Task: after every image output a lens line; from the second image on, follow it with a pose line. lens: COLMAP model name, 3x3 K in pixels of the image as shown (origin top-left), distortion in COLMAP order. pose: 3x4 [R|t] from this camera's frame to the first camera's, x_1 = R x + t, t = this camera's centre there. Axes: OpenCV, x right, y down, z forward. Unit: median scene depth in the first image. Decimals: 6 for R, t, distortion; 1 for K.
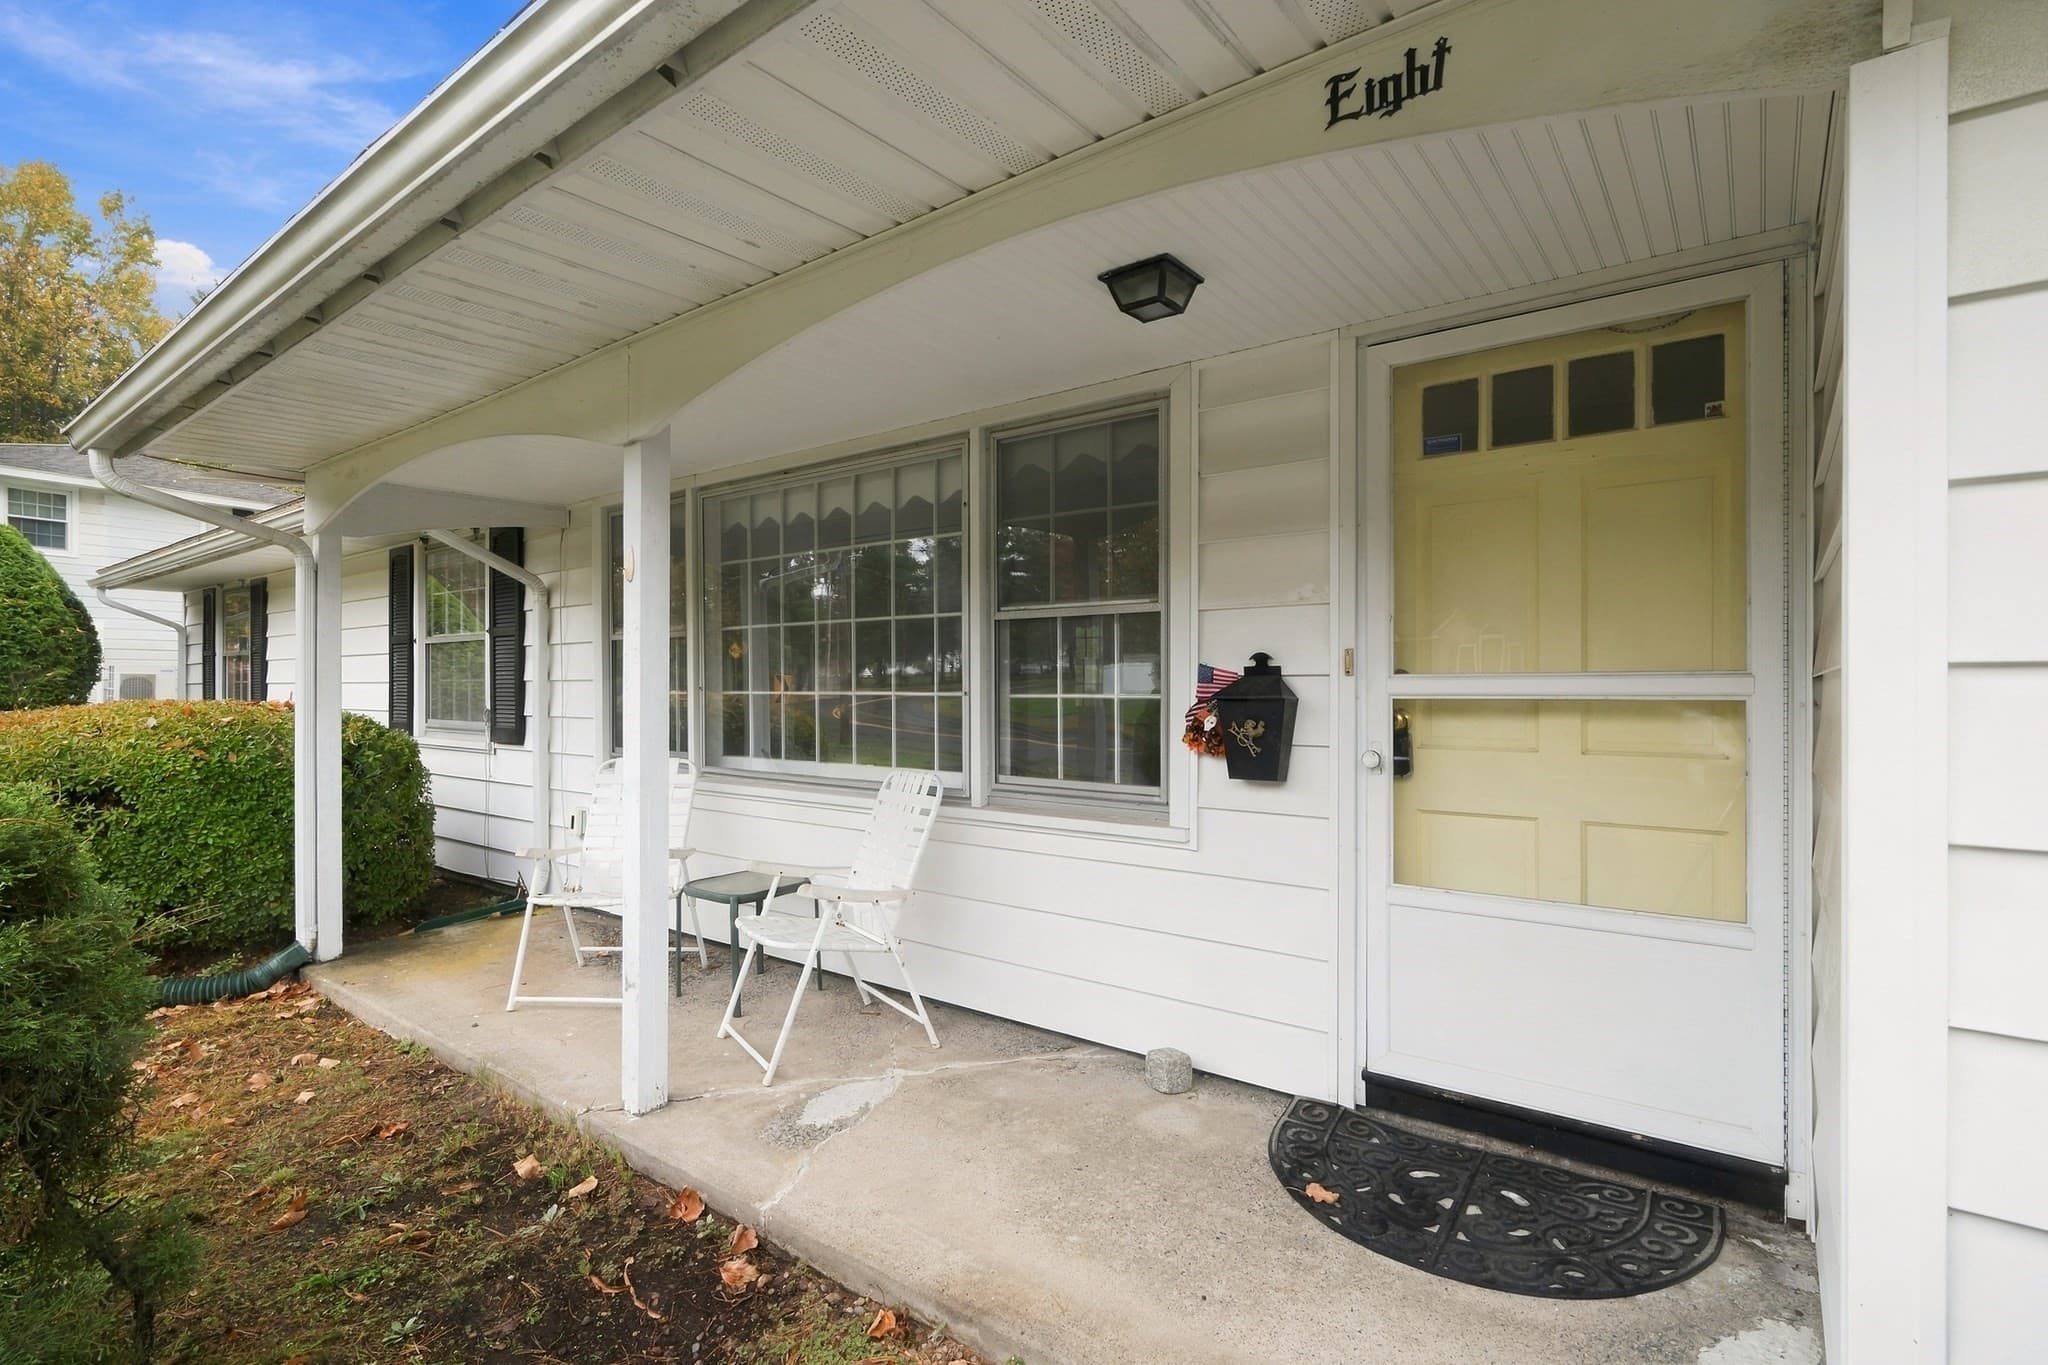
lens RADIAL K [[915.3, 0, 1000.8], [0, 915.3, 681.5], [0, 0, 1]] dist [-0.002952, -0.000256]
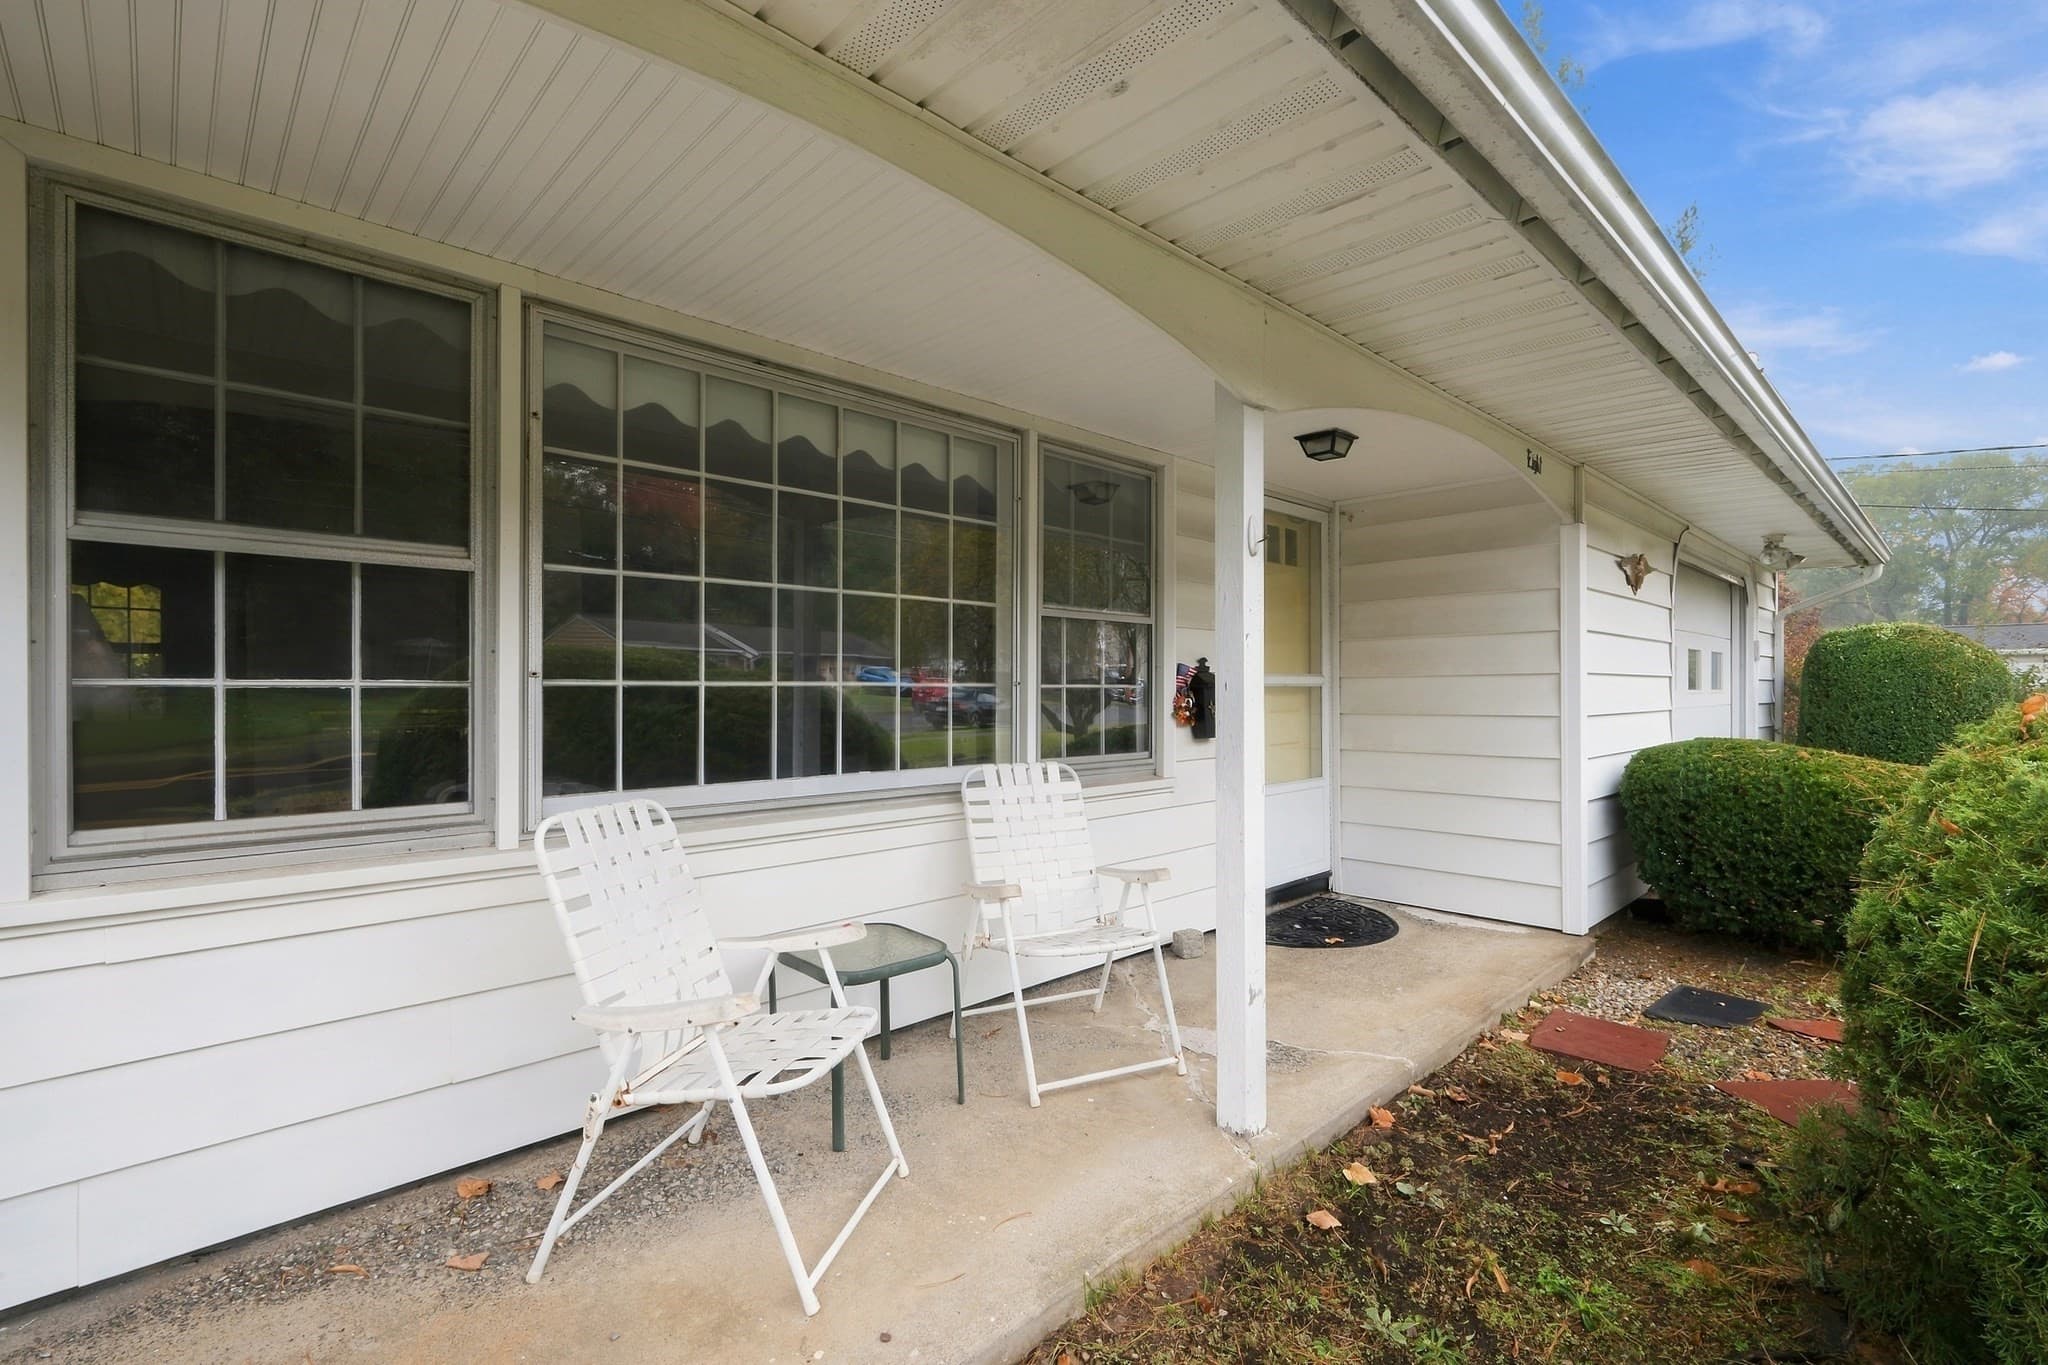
lens RADIAL K [[915.3, 0, 1000.8], [0, 915.3, 681.5], [0, 0, 1]] dist [-0.002952, -0.000256]
pose [[0.180034, -0.001524, 0.983659, -1.224563], [-0.015573, 0.999869, 0.004400, 0.007321], [-0.983537, -0.016111, 0.179987, 0.978020]]
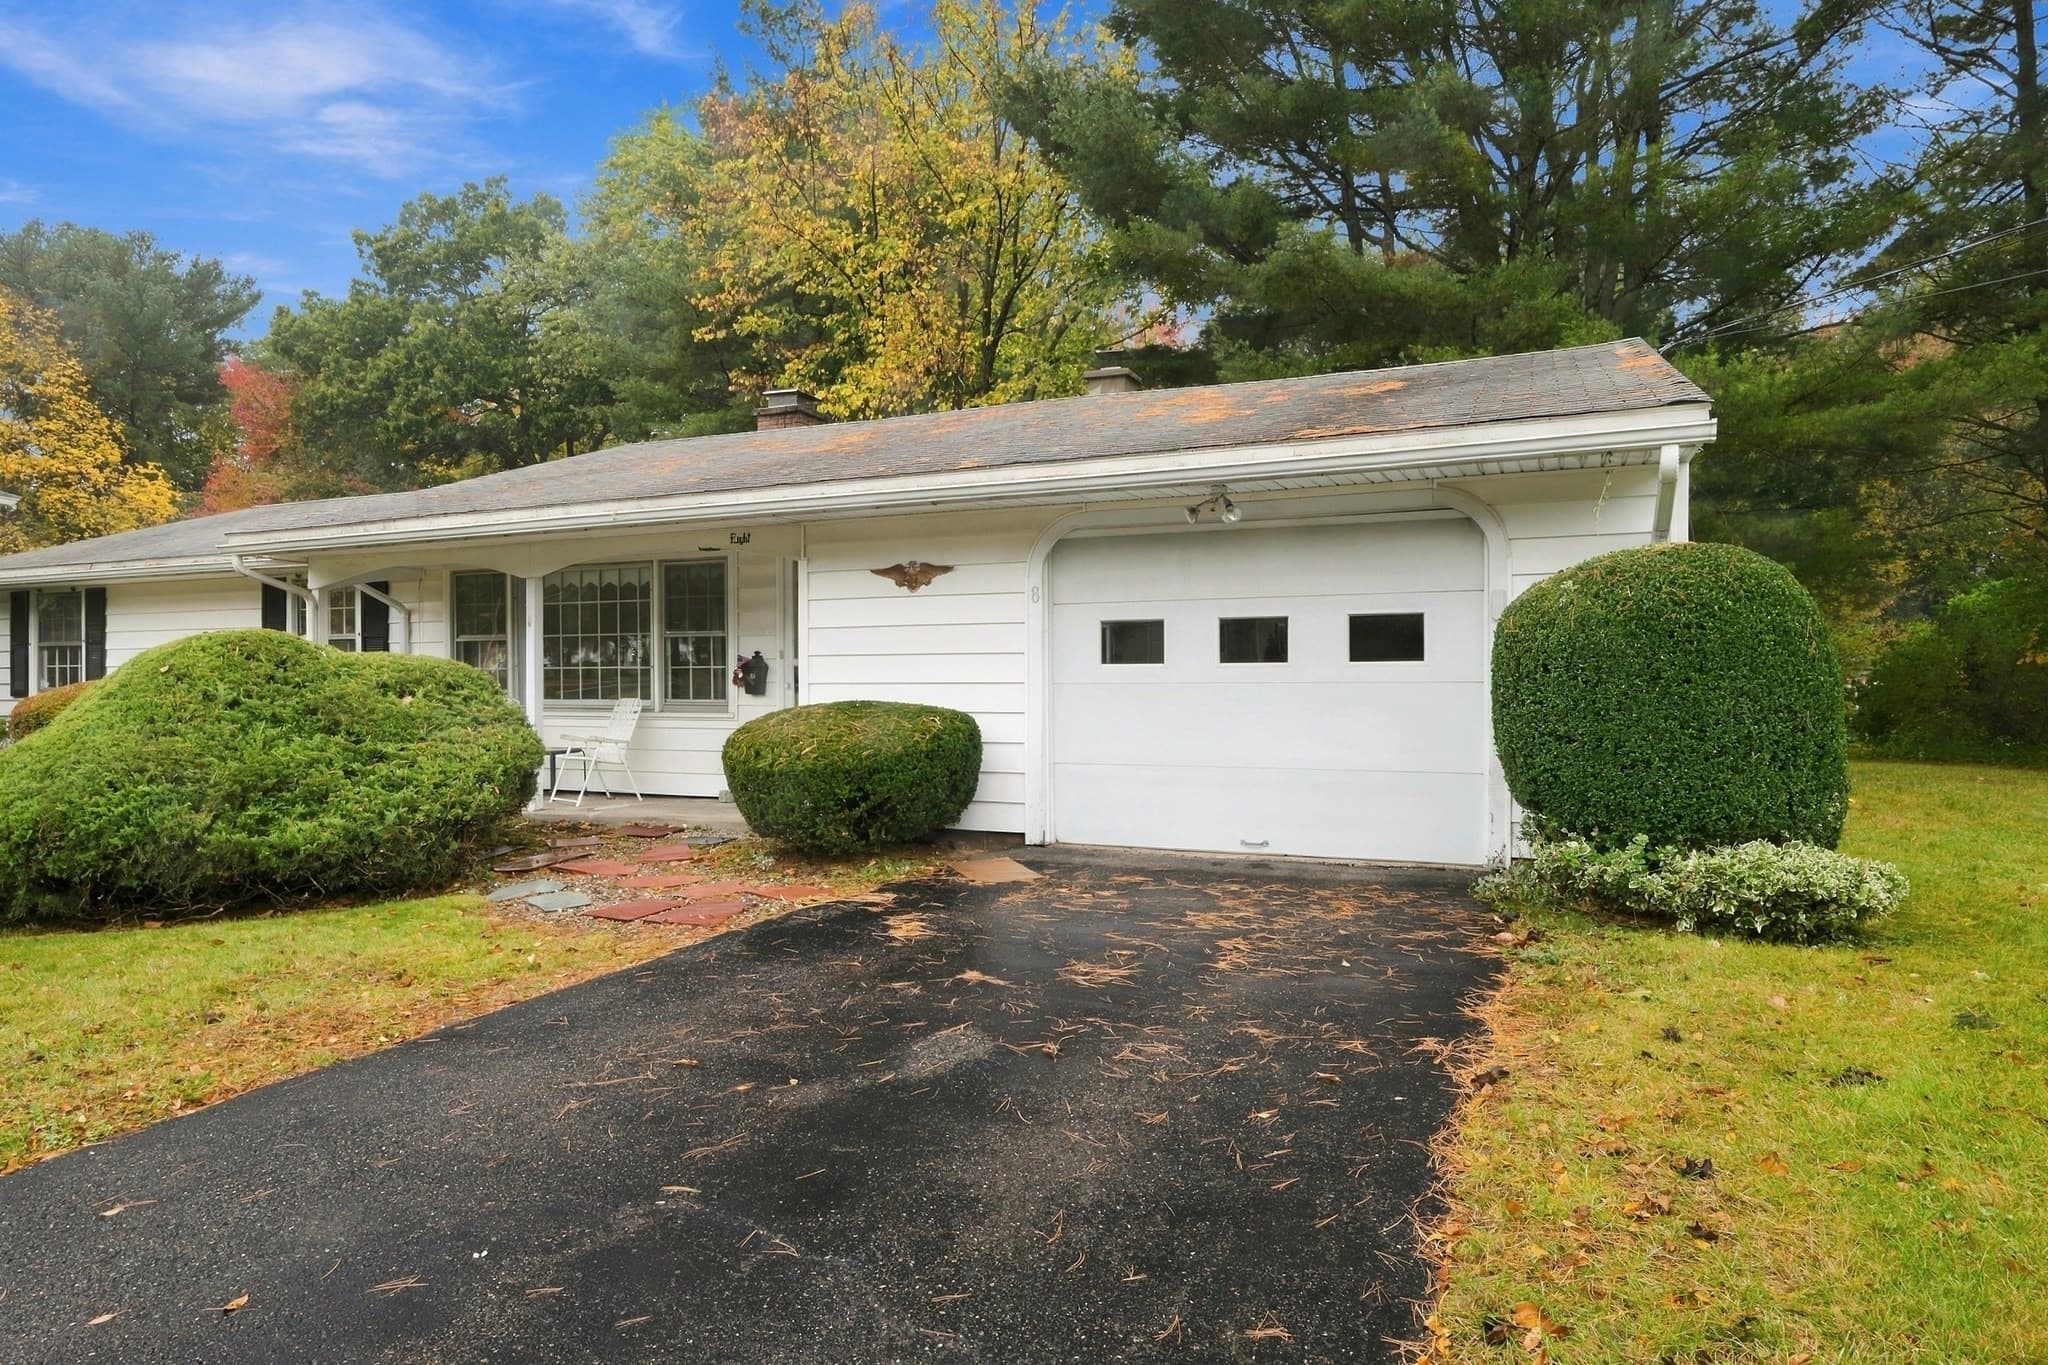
lens RADIAL K [[915.3, 0, 1000.8], [0, 915.3, 681.5], [0, 0, 1]] dist [-0.002952, -0.000256]
pose [[0.957422, -0.008913, 0.288556, 0.172254], [0.004689, 0.999872, 0.015325, 0.023313], [-0.288655, -0.013319, 0.957340, -1.875767]]
